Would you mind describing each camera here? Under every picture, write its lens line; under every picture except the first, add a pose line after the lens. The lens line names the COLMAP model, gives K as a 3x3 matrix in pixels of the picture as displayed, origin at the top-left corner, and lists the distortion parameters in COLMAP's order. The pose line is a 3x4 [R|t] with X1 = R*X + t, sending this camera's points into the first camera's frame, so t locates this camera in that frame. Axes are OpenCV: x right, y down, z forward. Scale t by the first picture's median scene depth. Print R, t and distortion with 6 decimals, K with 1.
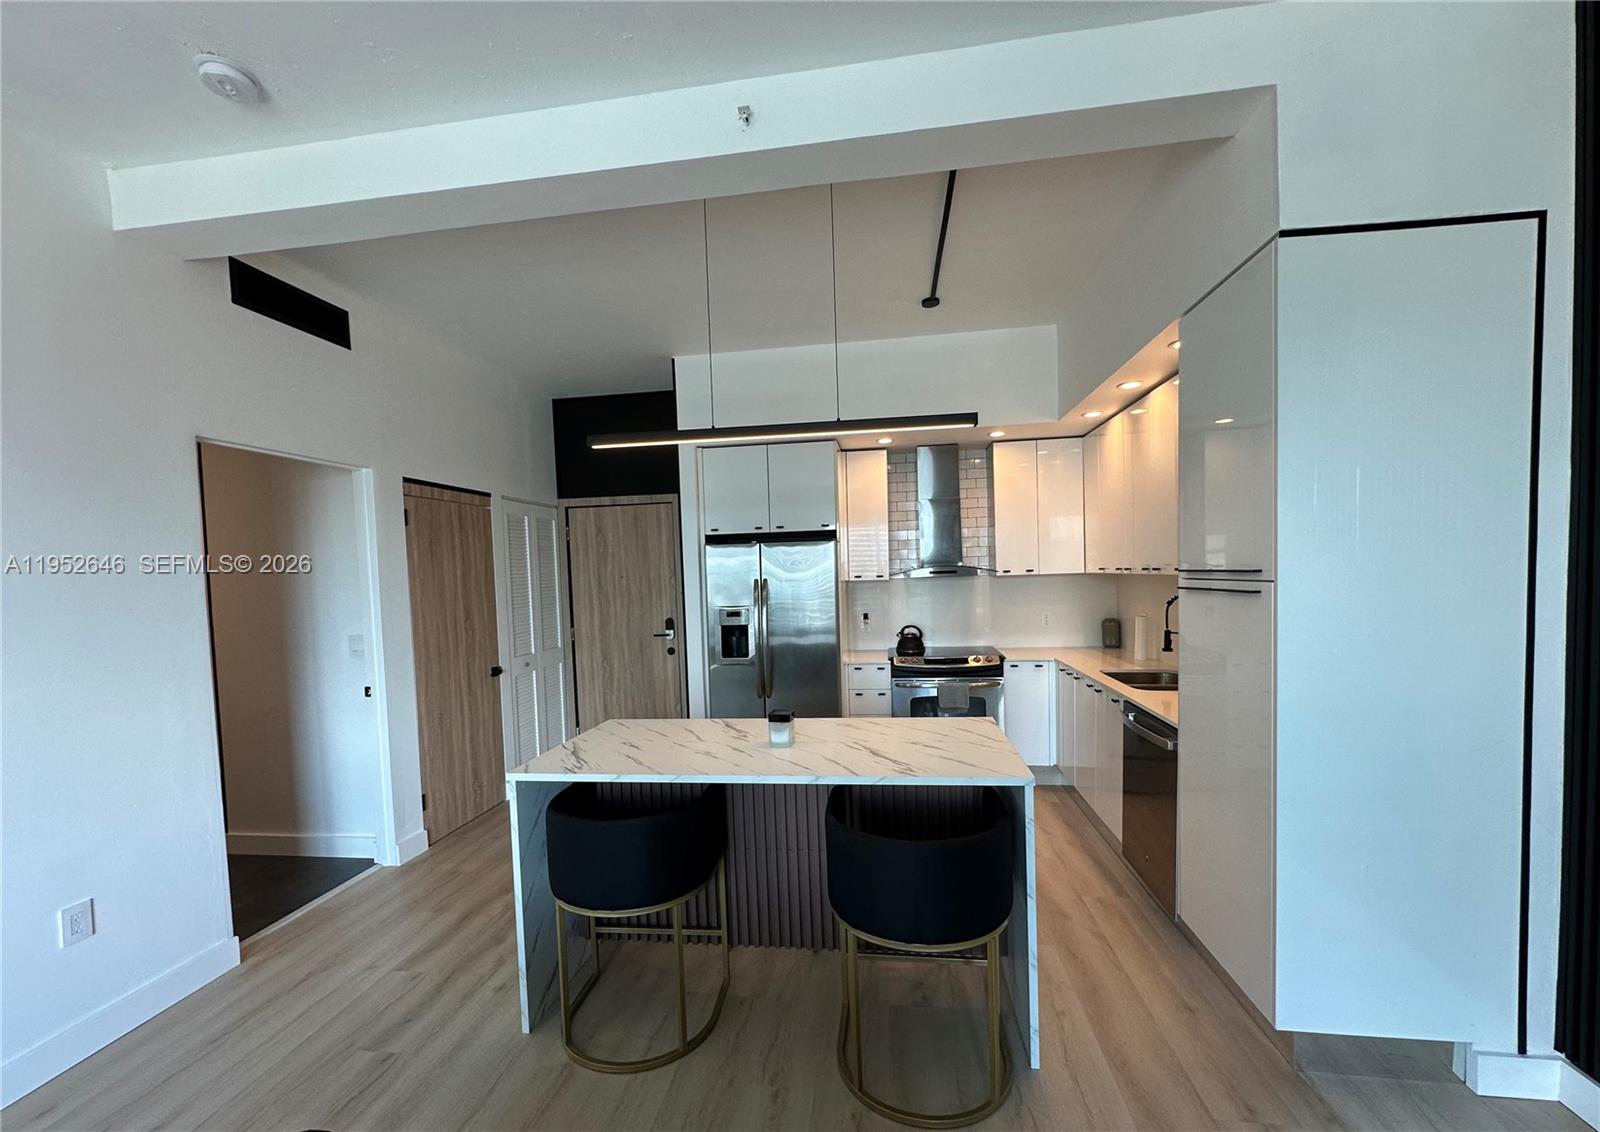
lens RADIAL K [[639.7, 0, 798.5], [0, 639.7, 600.1], [0, 0, 1]] dist [-0.002343, 0.000046]
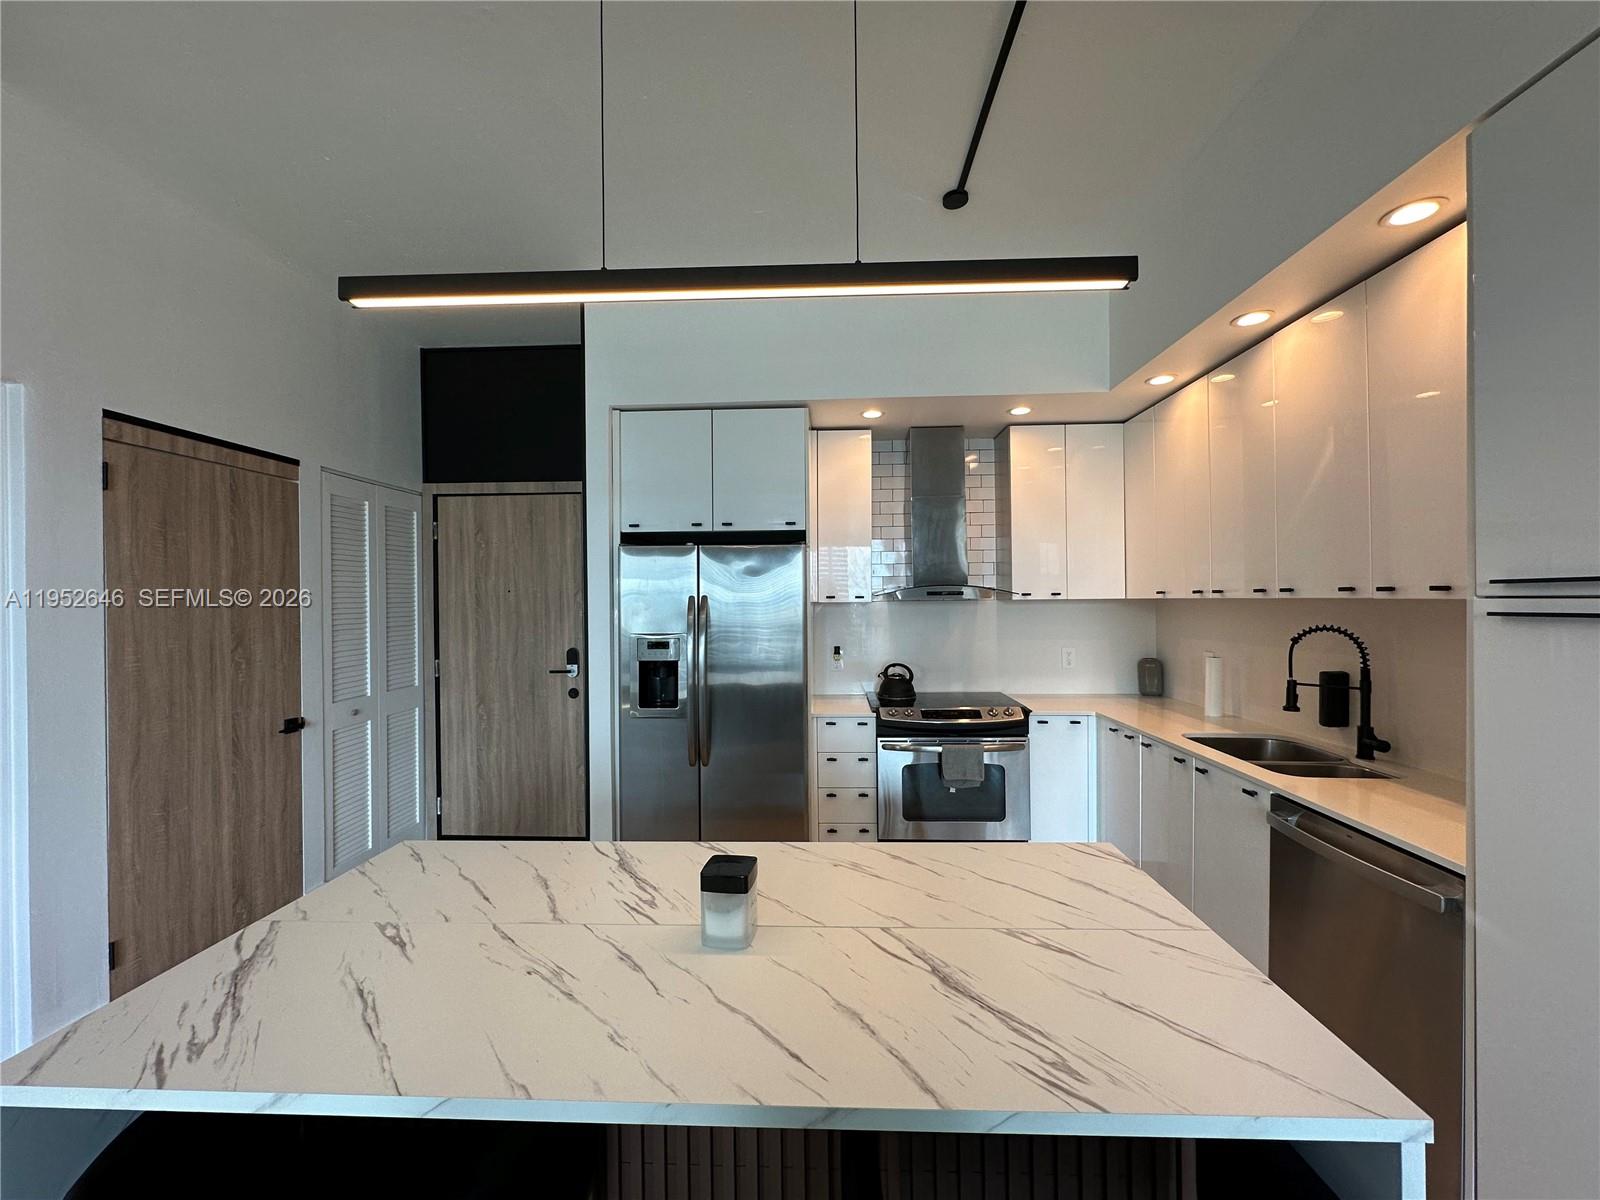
lens RADIAL K [[638.4, 0, 798.6], [0, 638.4, 600.0], [0, 0, 1]] dist [-0.003221, 0.000128]
pose [[0.995531, 0.023063, 0.091576, -0.012613], [-0.018857, 0.998739, -0.046527, 0.002238], [-0.092533, 0.044593, 0.994711, 0.282142]]
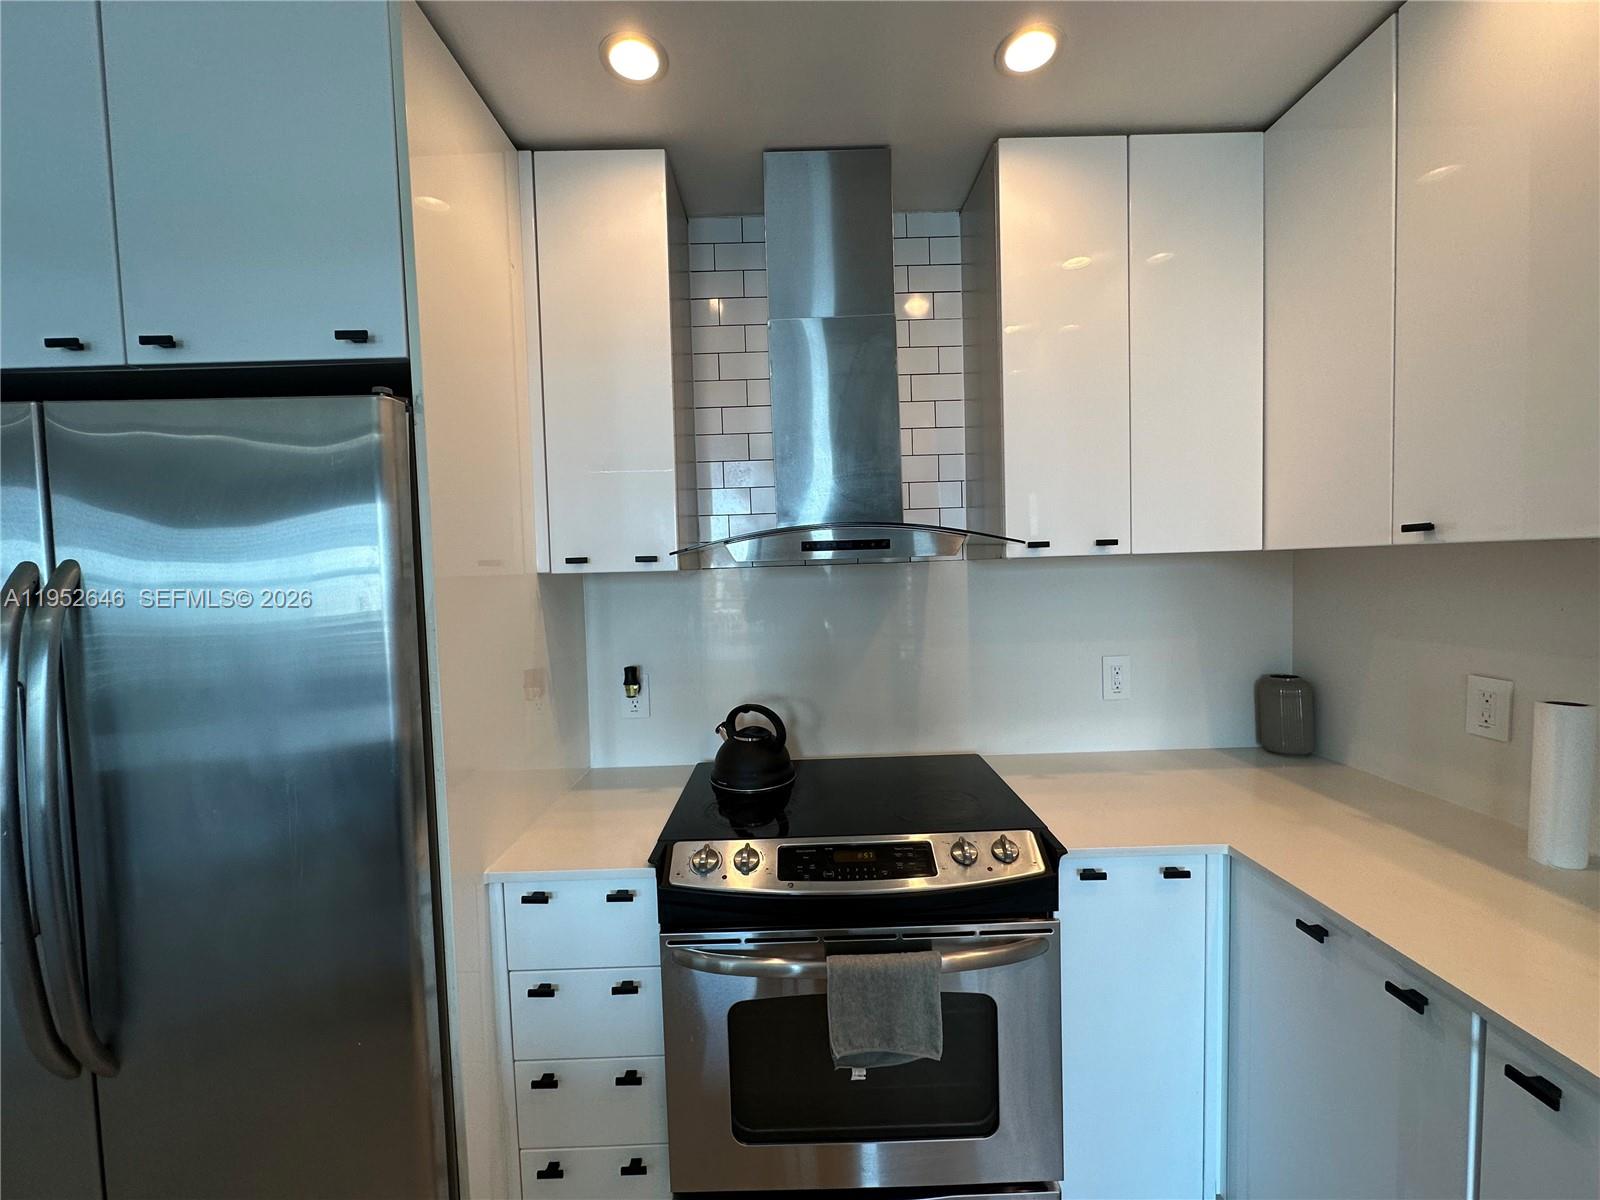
lens RADIAL K [[636.1, 0, 799.3], [0, 636.1, 600.3], [0, 0, 1]] dist [-0.003785, 0.000001]
pose [[0.989464, -0.004403, 0.144712, 0.165704], [0.004083, 0.999989, 0.002503, -0.018670], [-0.144722, -0.001886, 0.989471, 0.724977]]
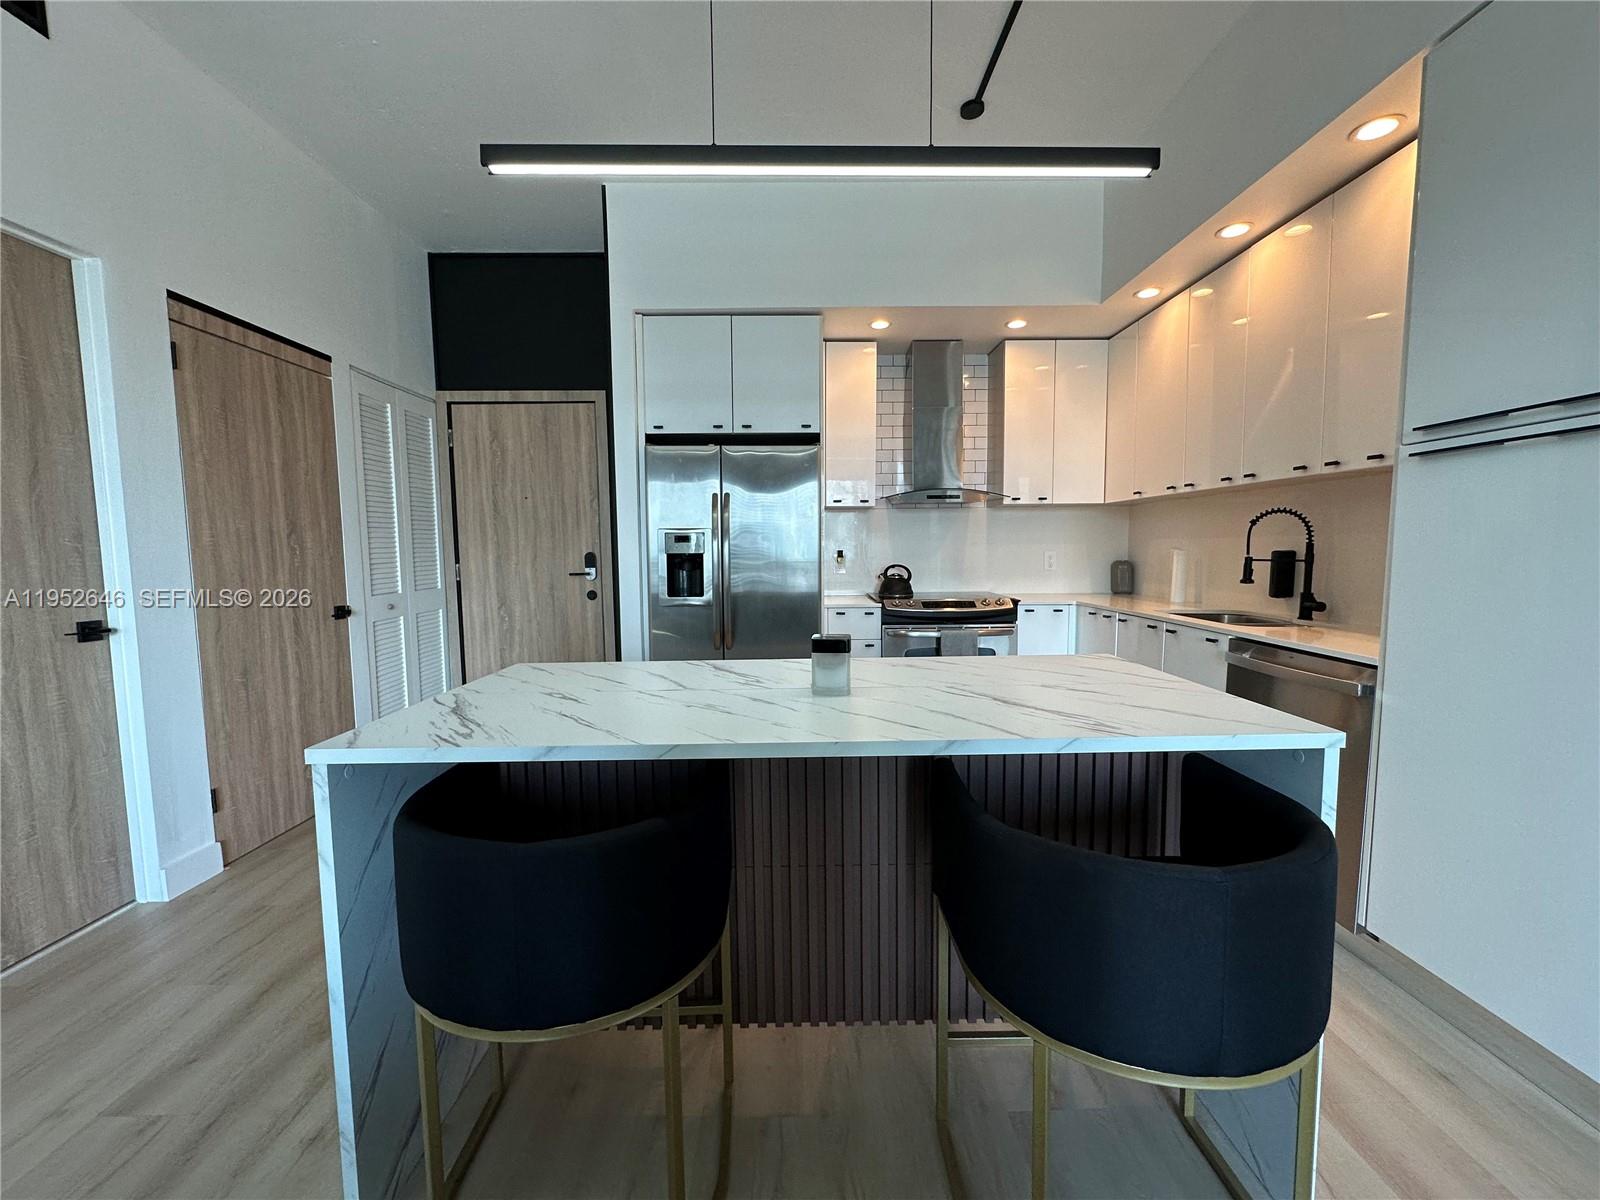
lens RADIAL K [[638.4, 0, 798.6], [0, 638.4, 600.0], [0, 0, 1]] dist [-0.003221, 0.000128]
pose [[0.988849, 0.011567, 0.148473, -0.077122], [-0.016814, 0.999276, 0.034132, 0.064843], [-0.147971, -0.036248, 0.988327, 0.226515]]
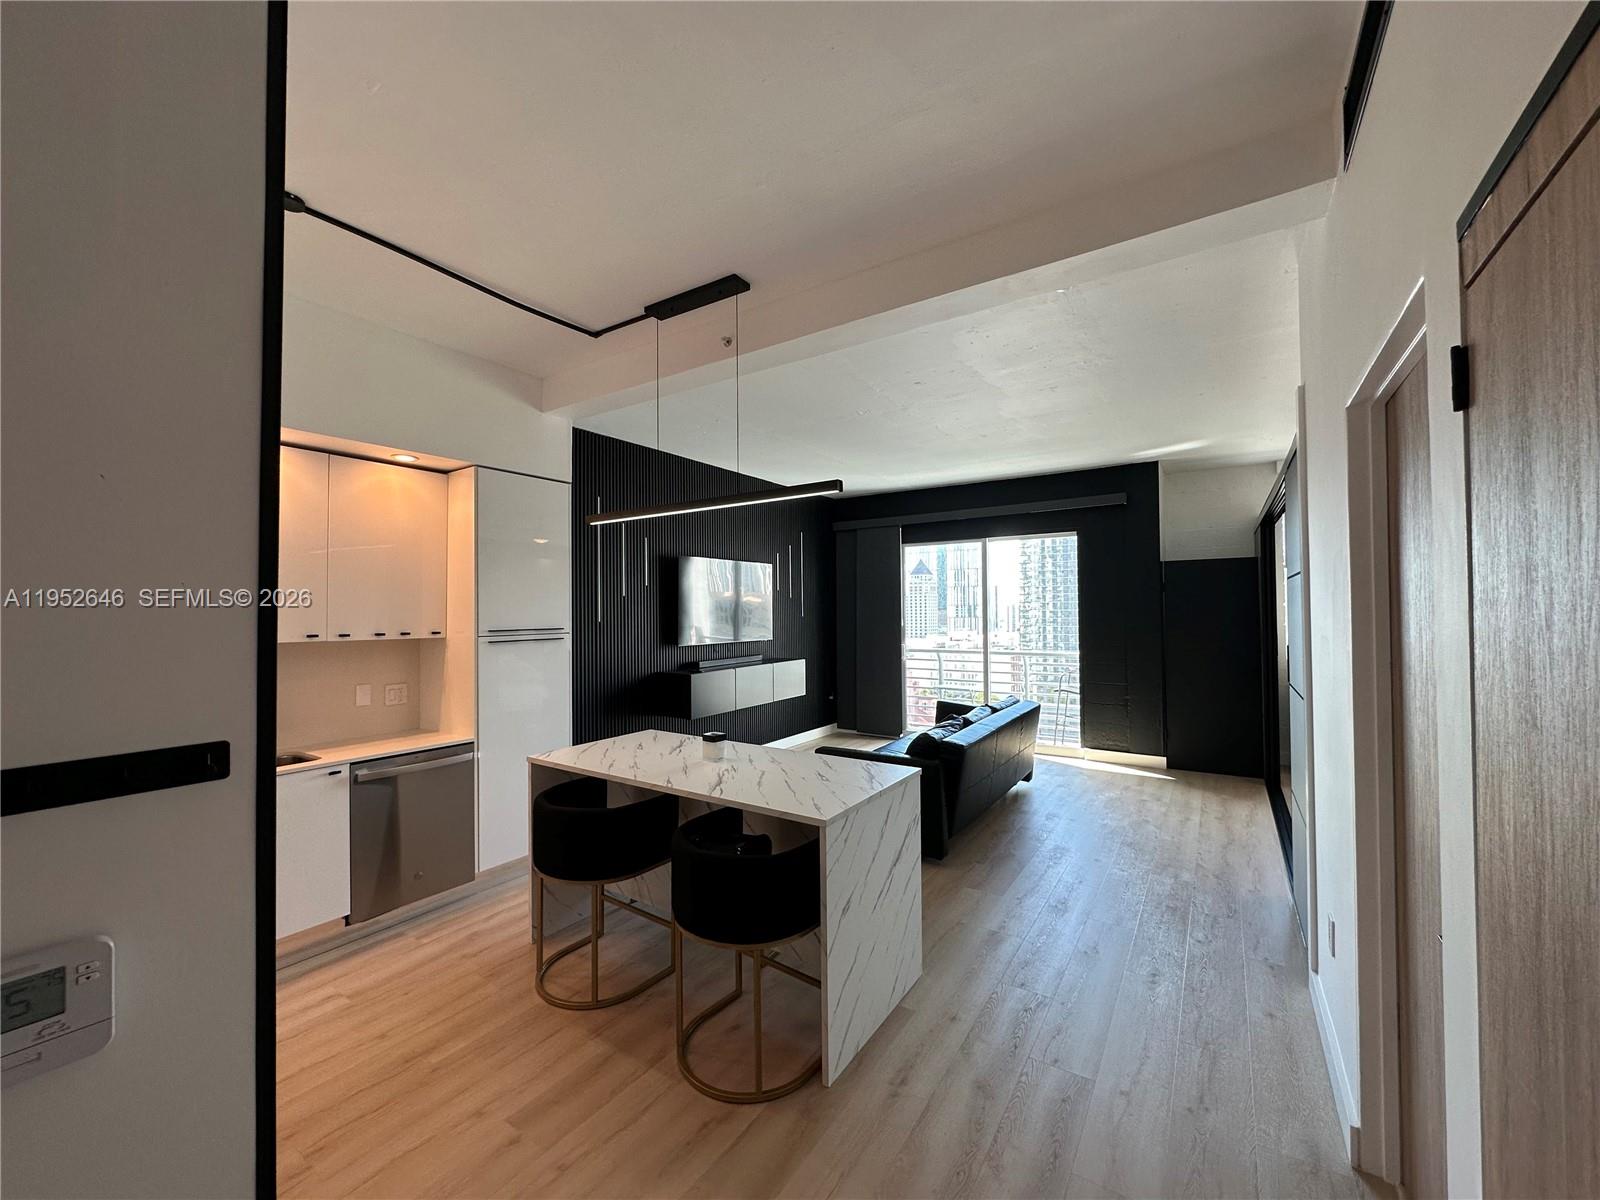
lens RADIAL K [[635.8, 0, 798.4], [0, 635.8, 601.7], [0, 0, 1]] dist [-0.003928, 0.000475]
pose [[-0.899407, 0.048378, 0.434426, -0.391277], [0.058444, 0.998242, 0.009834, -0.047117], [-0.433187, 0.034234, -0.900654, 1.092798]]
